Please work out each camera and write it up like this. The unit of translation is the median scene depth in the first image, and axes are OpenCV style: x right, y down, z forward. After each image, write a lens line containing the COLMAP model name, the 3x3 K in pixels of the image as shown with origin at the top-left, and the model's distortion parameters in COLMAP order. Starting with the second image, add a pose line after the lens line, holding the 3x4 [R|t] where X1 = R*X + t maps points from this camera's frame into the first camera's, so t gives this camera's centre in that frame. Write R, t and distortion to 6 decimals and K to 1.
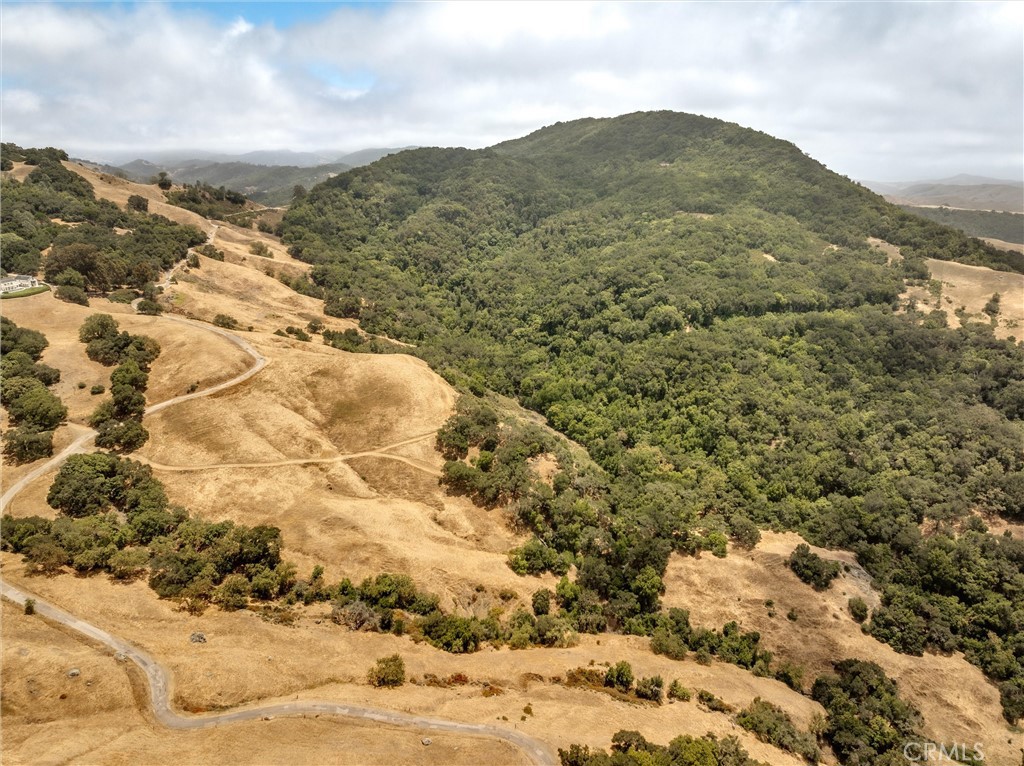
lens RADIAL K [[724.6, 0, 535.0], [0, 724.6, 383.9], [0, 0, 1]] dist [-0.032901, 0.019198]
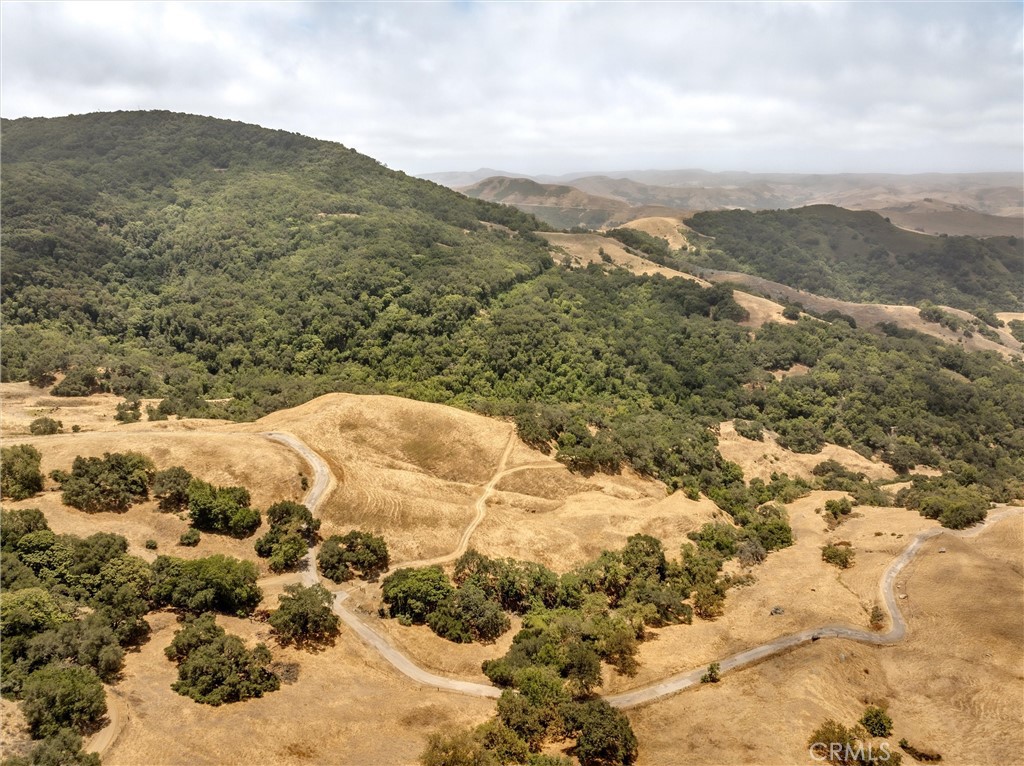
lens RADIAL K [[724.6, 0, 535.0], [0, 724.6, 383.9], [0, 0, 1]] dist [-0.032901, 0.019198]
pose [[0.591214, -0.259710, 0.763555, -0.836179], [0.261525, 0.957312, 0.123117, -0.113465], [-0.762936, 0.126900, 0.633897, 0.331218]]
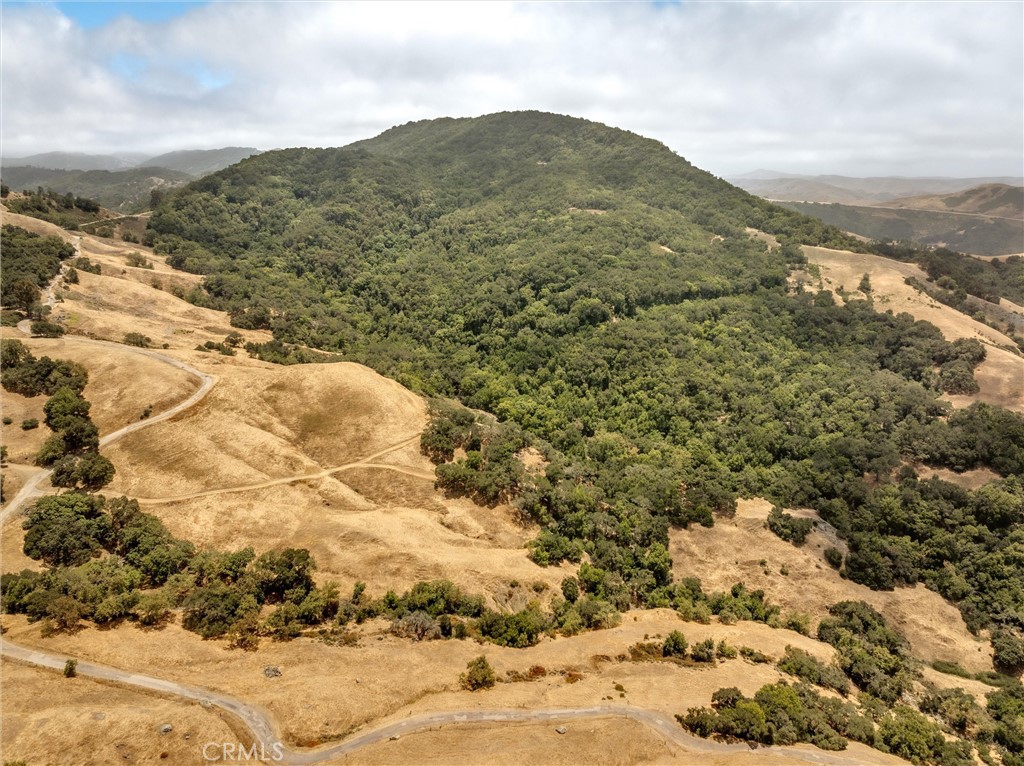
lens RADIAL K [[724.6, 0, 535.0], [0, 724.6, 383.9], [0, 0, 1]] dist [-0.032901, 0.019198]
pose [[0.972279, -0.076000, 0.221129, -0.188361], [0.075882, 0.997076, 0.009042, -0.001880], [-0.221169, 0.007988, 0.975203, 0.005253]]
